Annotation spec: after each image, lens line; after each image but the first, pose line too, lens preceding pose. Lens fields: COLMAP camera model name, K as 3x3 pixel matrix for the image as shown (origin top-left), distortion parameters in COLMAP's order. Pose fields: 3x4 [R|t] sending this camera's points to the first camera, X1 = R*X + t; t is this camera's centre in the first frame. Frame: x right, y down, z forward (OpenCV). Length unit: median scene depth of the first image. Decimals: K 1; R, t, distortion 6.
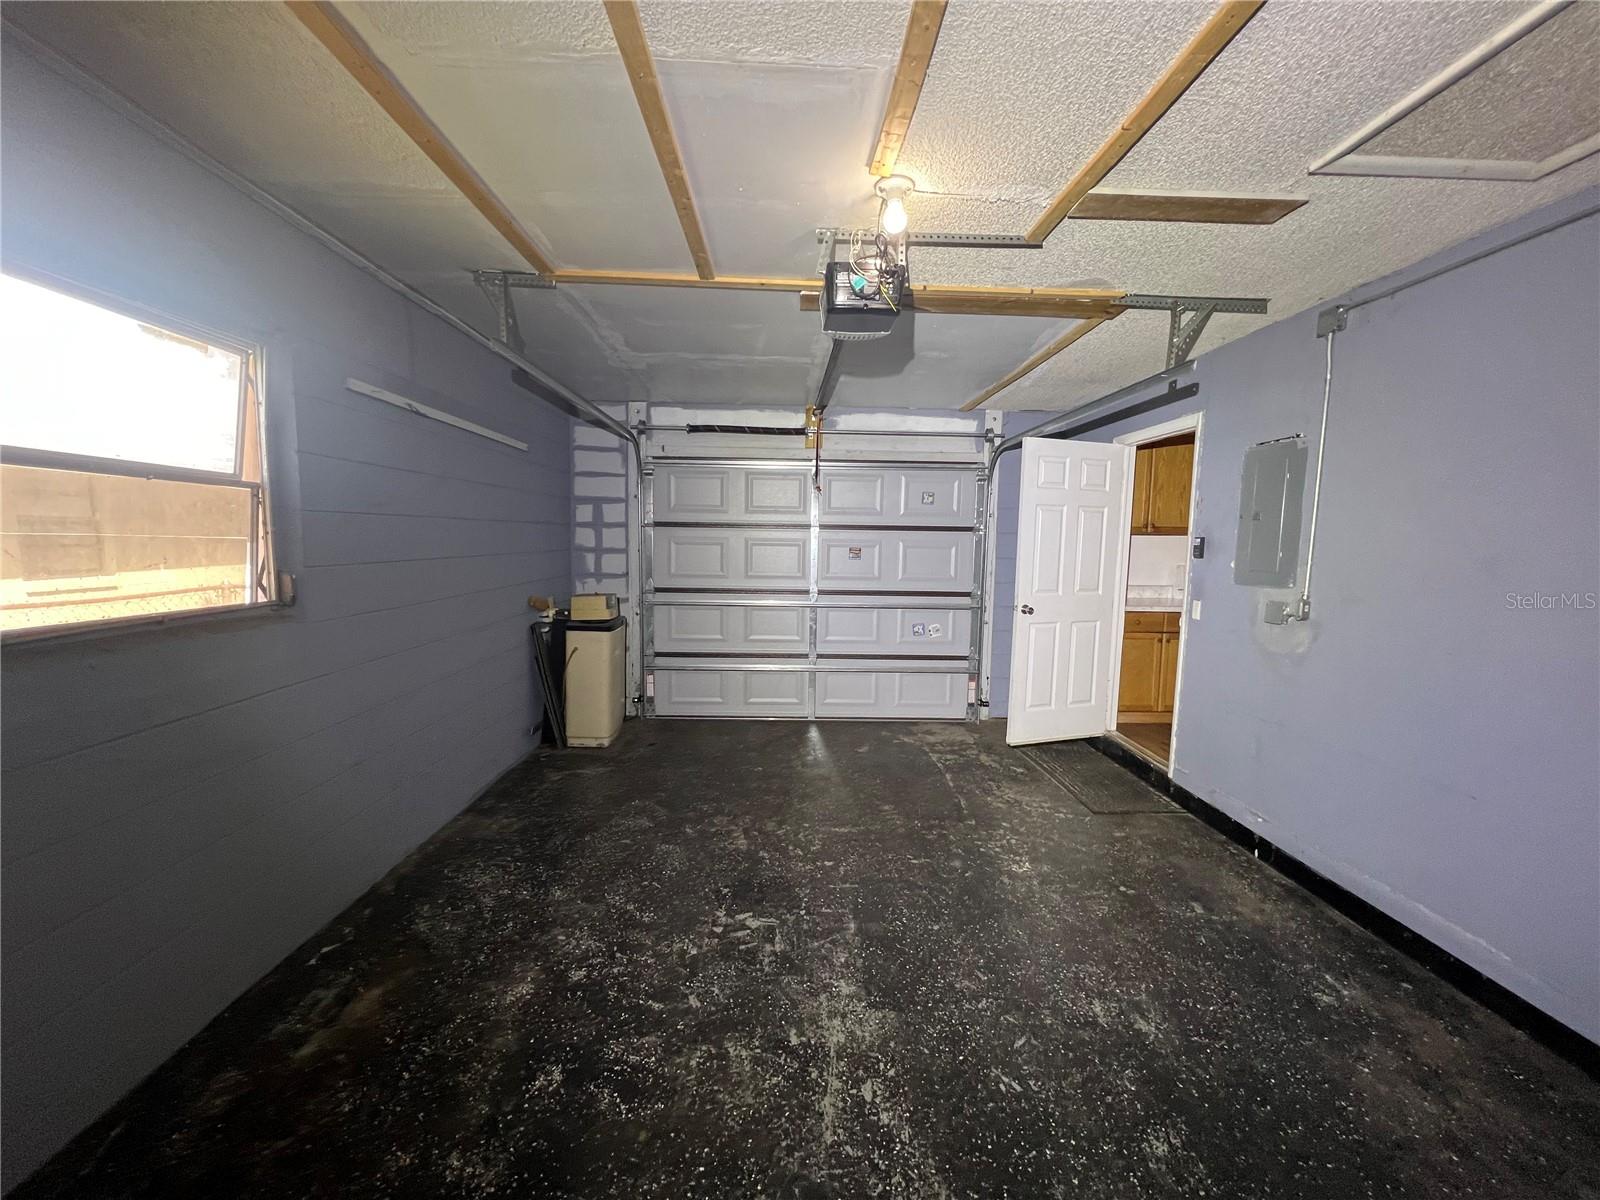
lens RADIAL K [[647.2, 0, 798.2], [0, 647.2, 601.1], [0, 0, 1]] dist [-0.000288, -0.000076]
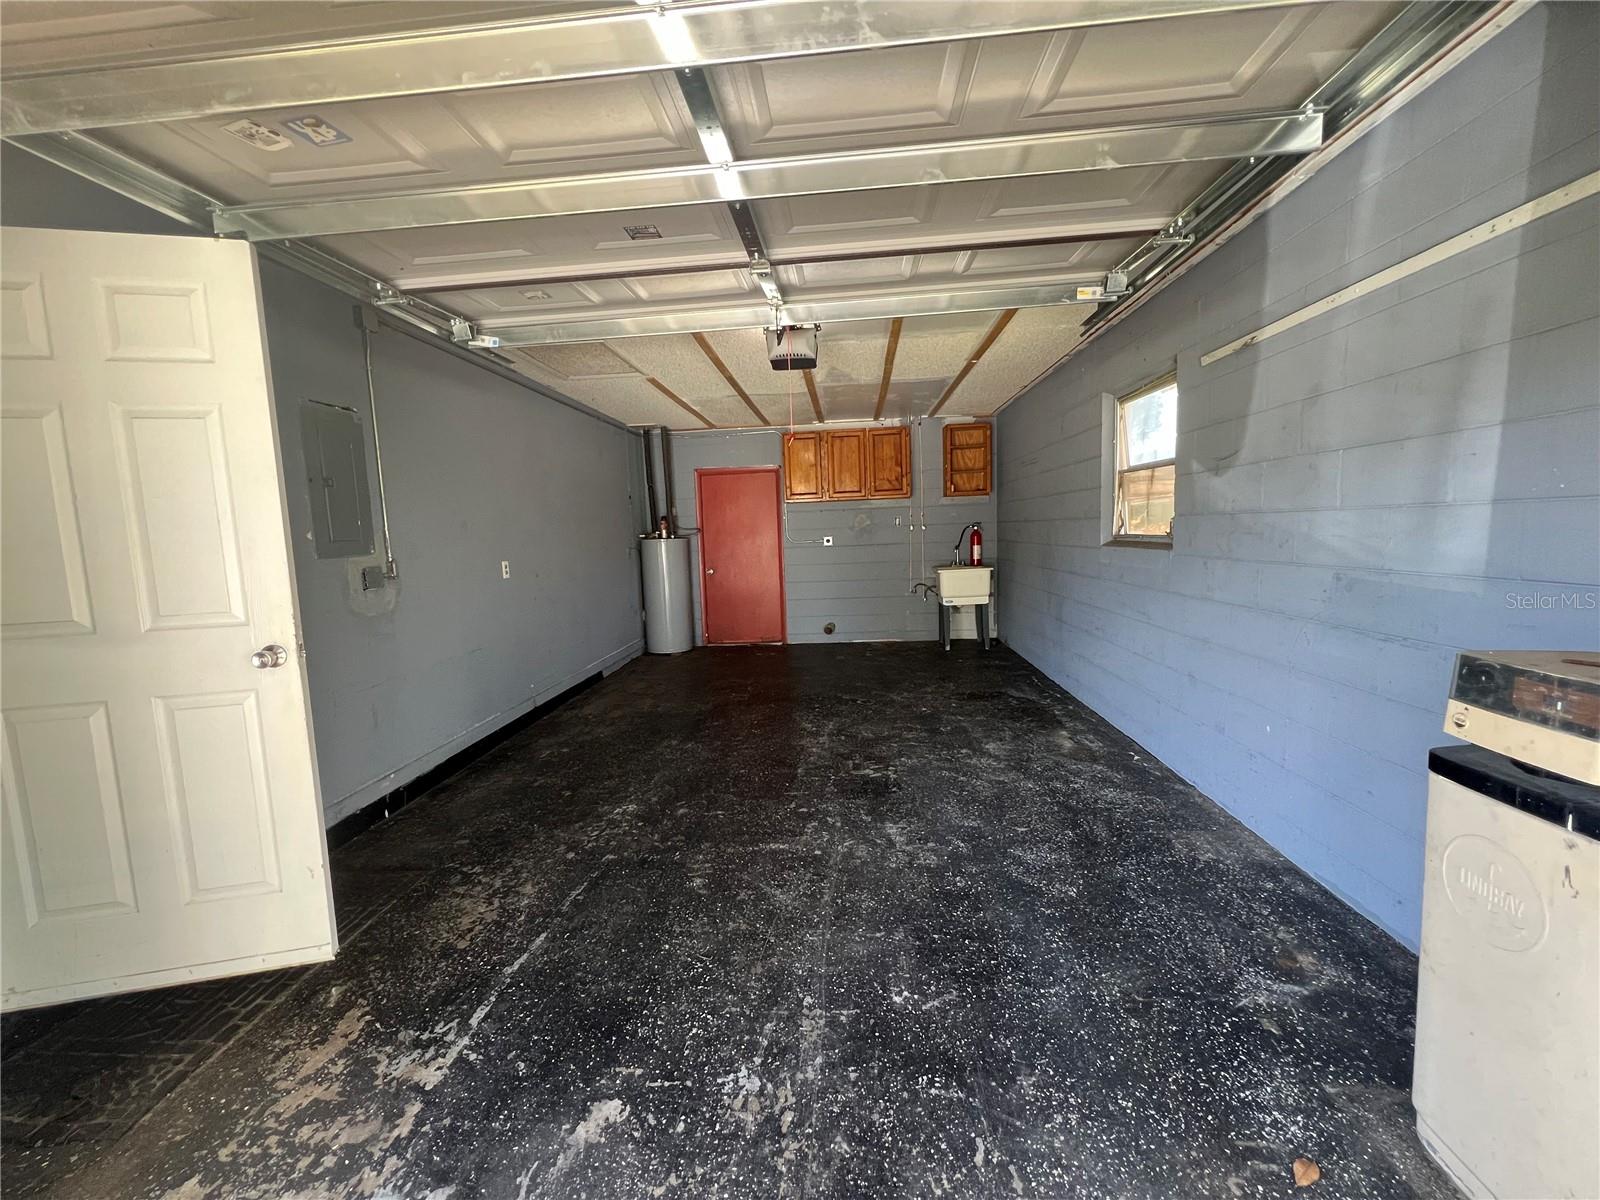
lens RADIAL K [[647.2, 0, 795.9], [0, 647.2, 597.8], [0, 0, 1]] dist [-0.000288, -0.000076]
pose [[-0.994173, 0.005919, 0.107630, -0.057070], [0.027879, 0.978637, 0.203695, -0.148358], [-0.104125, 0.205509, -0.973100, 1.993052]]
